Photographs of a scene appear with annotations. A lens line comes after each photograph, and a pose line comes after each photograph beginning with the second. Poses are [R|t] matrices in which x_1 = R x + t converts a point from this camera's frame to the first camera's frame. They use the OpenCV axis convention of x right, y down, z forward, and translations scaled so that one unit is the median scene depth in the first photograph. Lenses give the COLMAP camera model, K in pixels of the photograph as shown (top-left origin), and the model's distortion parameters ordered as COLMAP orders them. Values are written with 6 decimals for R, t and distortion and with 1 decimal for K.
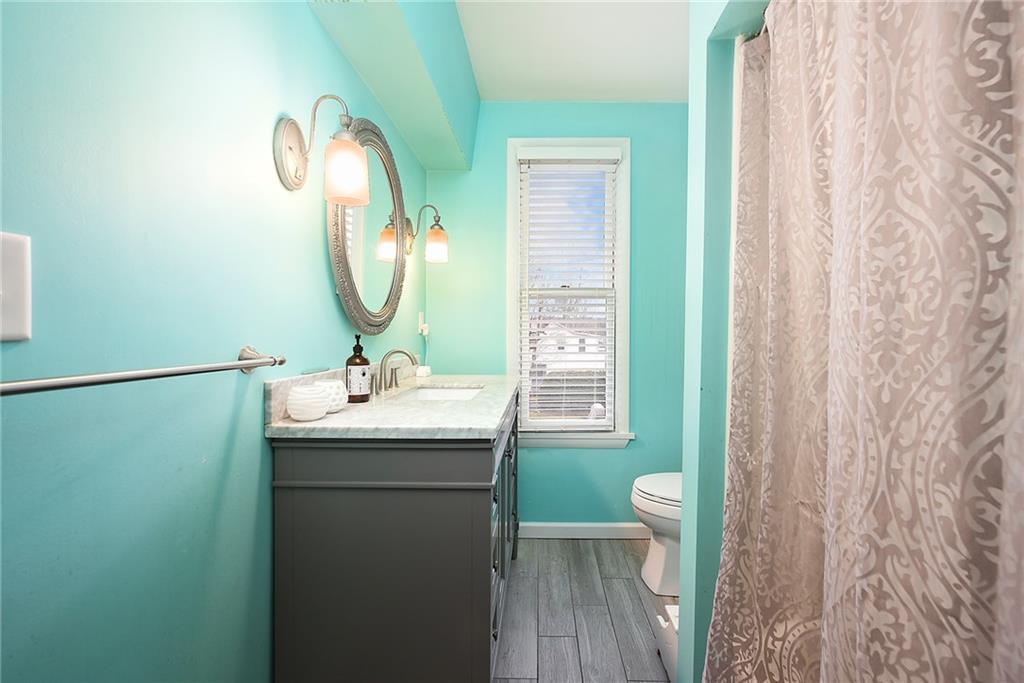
lens RADIAL K [[413.3, 0, 526.8], [0, 413.3, 346.7], [0, 0, 1]] dist [0.013681, 0.000151]
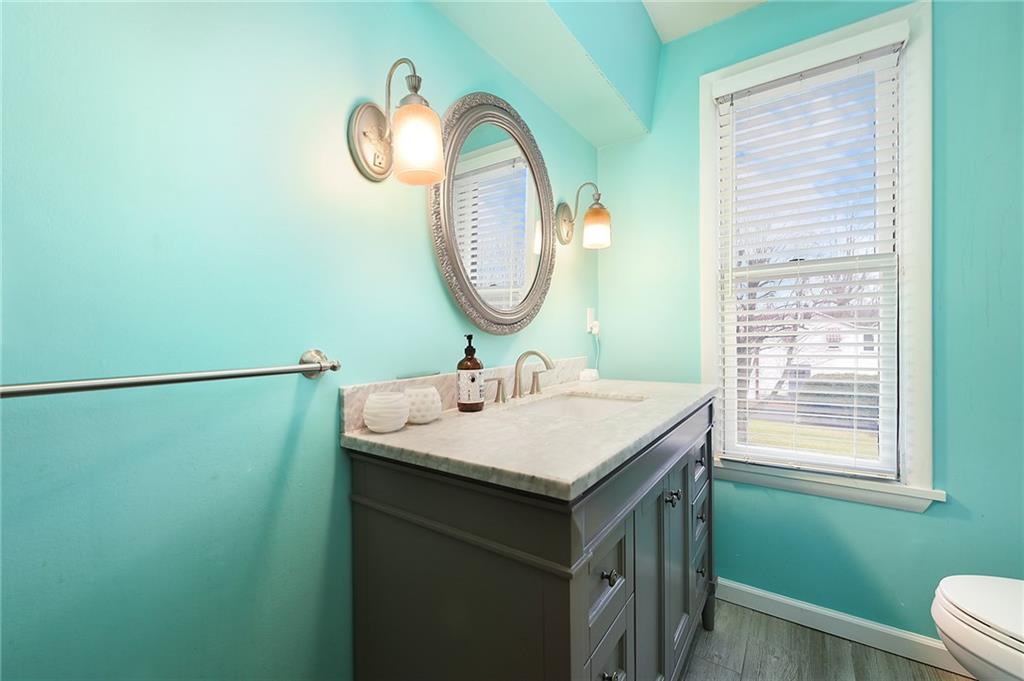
lens RADIAL K [[385.4, 0, 510.8], [0, 385.4, 344.3], [0, 0, 1]] dist [0.002908, 0.000137]
pose [[0.817882, -0.006989, -0.575344, 0.138896], [0.006250, 0.999975, -0.003262, -0.005515], [0.575352, -0.000929, 0.817905, 0.373472]]
